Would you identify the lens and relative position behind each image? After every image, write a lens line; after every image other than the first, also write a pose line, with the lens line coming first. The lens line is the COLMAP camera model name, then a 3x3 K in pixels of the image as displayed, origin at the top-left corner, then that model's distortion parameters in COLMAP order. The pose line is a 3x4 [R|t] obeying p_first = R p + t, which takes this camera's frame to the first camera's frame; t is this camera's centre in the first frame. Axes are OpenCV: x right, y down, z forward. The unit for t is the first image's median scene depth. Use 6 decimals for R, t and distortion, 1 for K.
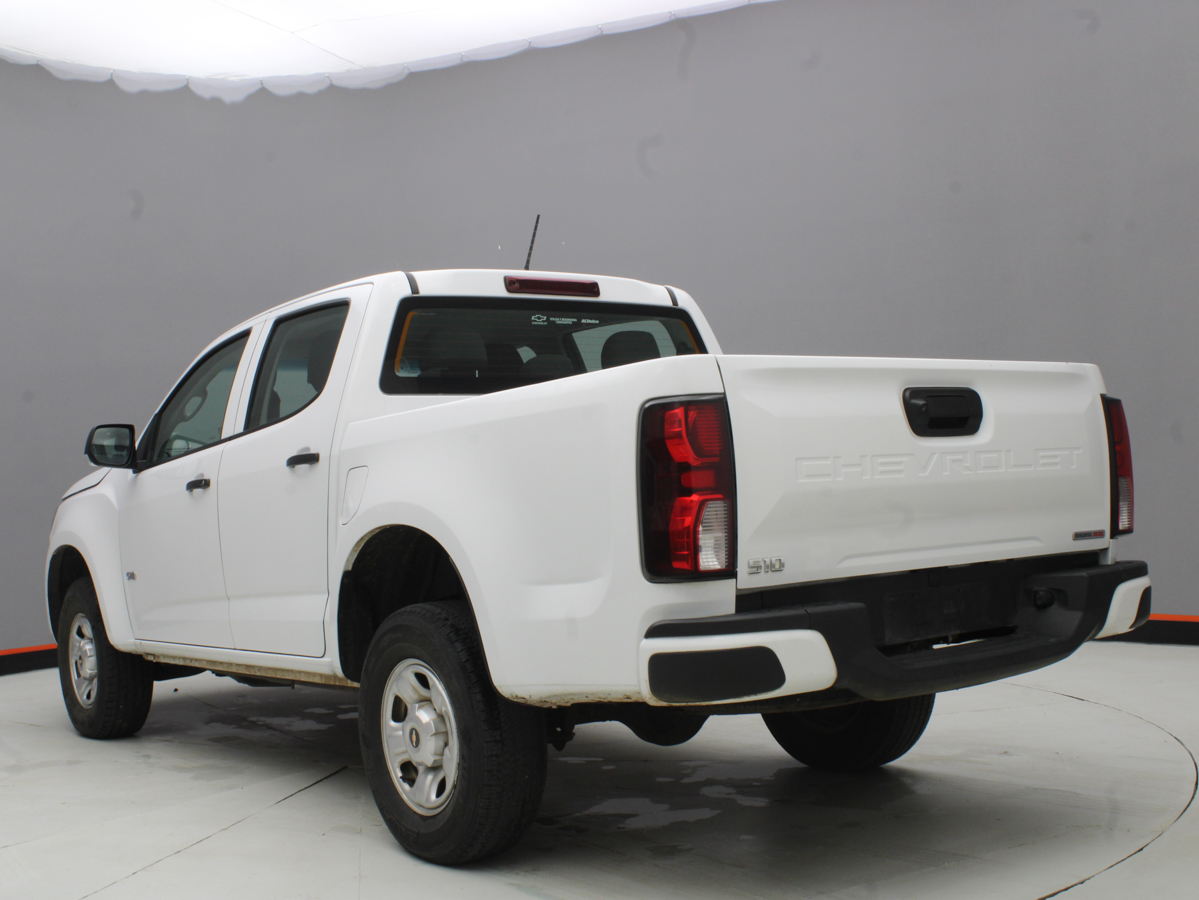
lens RADIAL K [[1454.9, 0, 599.5], [0, 1454.9, 450.0], [0, 0, 1]] dist [-0.096116, 0.033532]
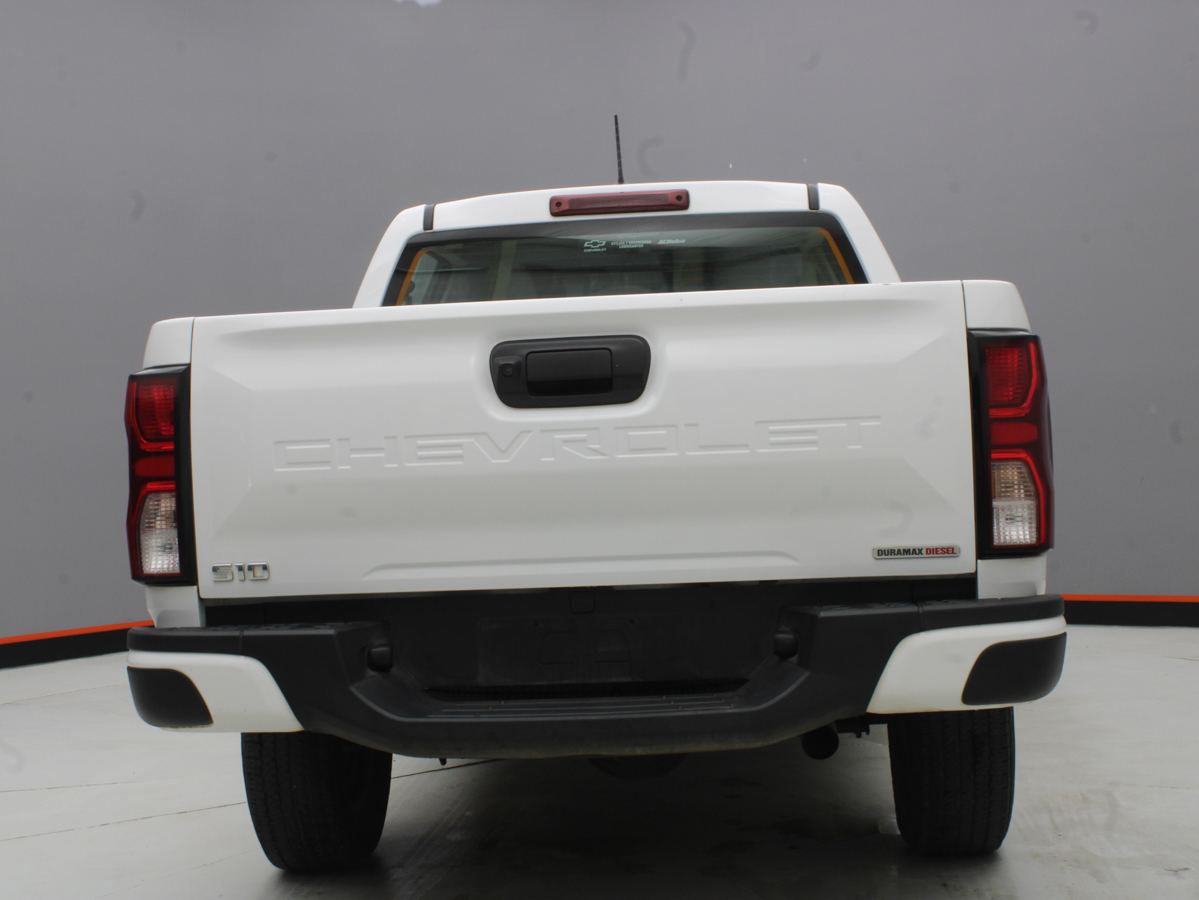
lens RADIAL K [[1672.4, 0, 599.5], [0, 1672.4, 450.0], [0, 0, 1]] dist [-0.088765, -0.004764]
pose [[0.742695, 0.017996, -0.669388, 0.780345], [0.021548, 0.998479, 0.050751, -0.028795], [0.669283, -0.052117, 0.741178, 0.383740]]
